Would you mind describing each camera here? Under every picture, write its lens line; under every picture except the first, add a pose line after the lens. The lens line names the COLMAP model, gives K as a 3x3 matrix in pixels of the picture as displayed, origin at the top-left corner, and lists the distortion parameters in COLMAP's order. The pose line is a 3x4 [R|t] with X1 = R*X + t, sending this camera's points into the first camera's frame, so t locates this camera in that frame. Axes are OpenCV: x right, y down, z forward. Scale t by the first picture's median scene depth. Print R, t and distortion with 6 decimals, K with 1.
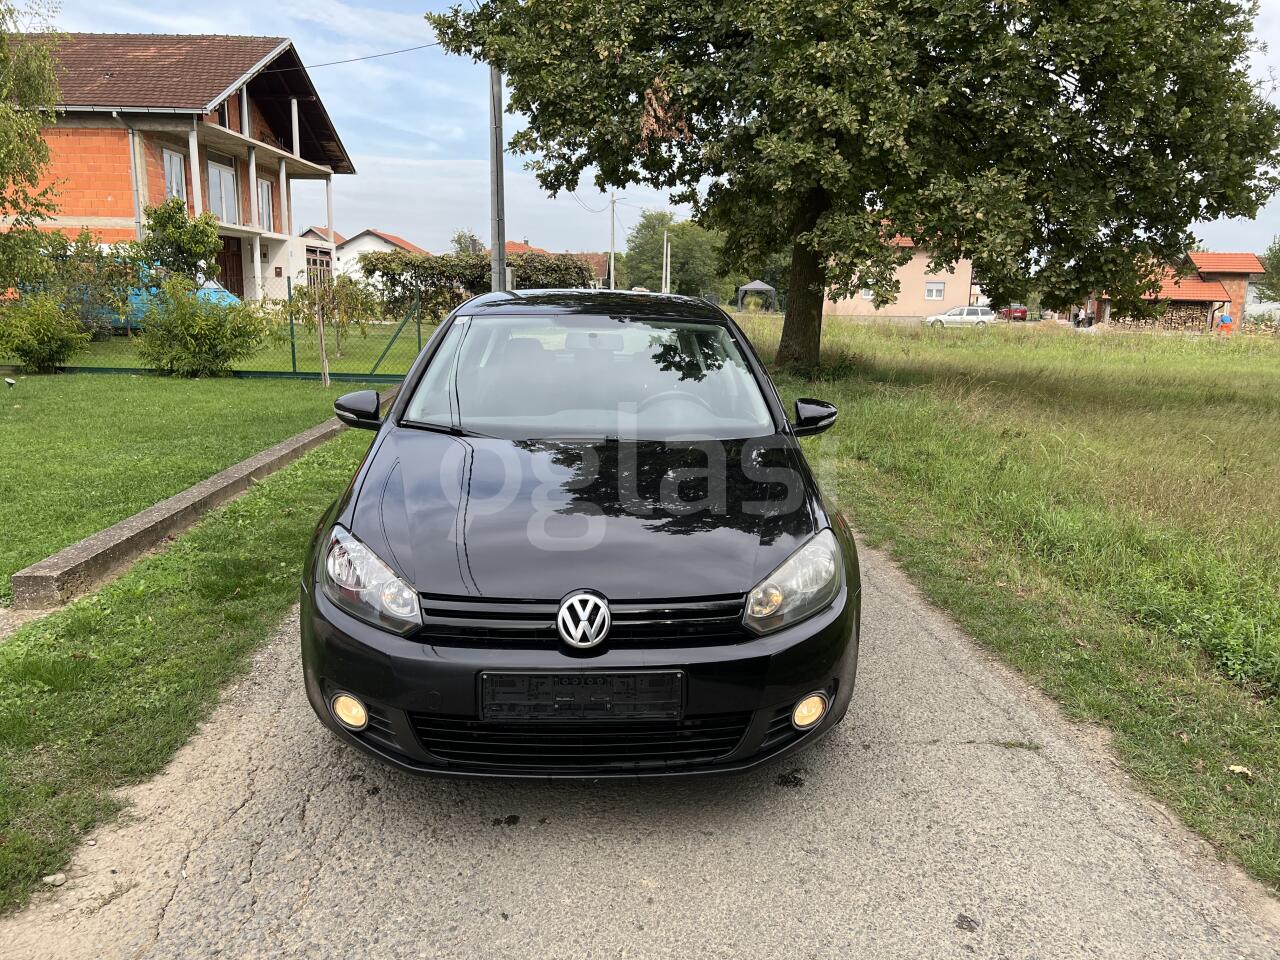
lens RADIAL K [[963.7, 0, 642.6], [0, 963.7, 471.1], [0, 0, 1]] dist [0.054718, -0.062615]
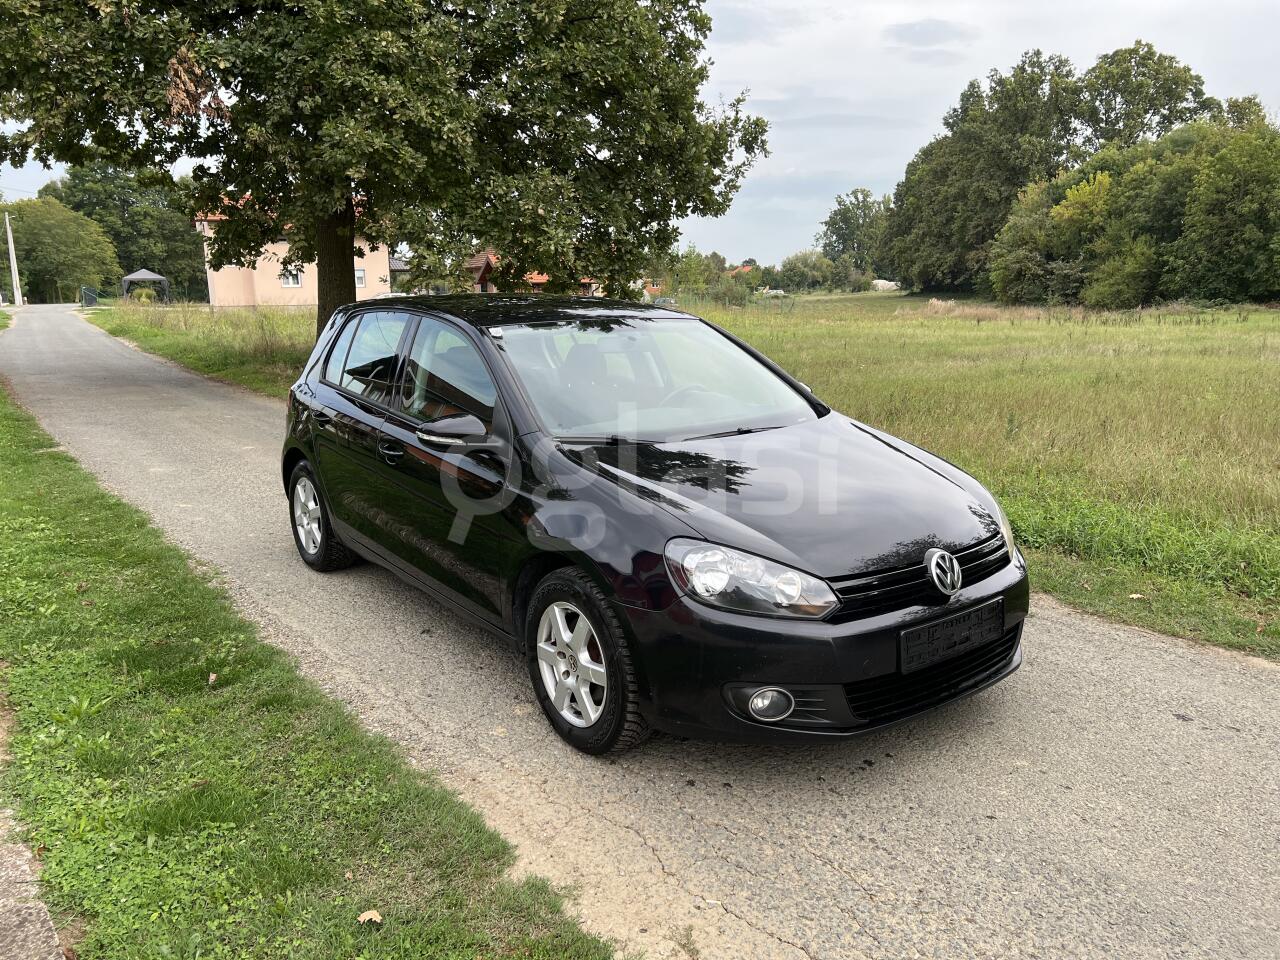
lens RADIAL K [[963.7, 0, 632.4], [0, 963.7, 475.3], [0, 0, 1]] dist [0.054718, -0.062615]
pose [[0.817948, -0.138239, 0.558436, -0.174952], [0.128391, 0.990082, 0.057037, -0.013854], [-0.560782, 0.025045, 0.827585, 0.037265]]
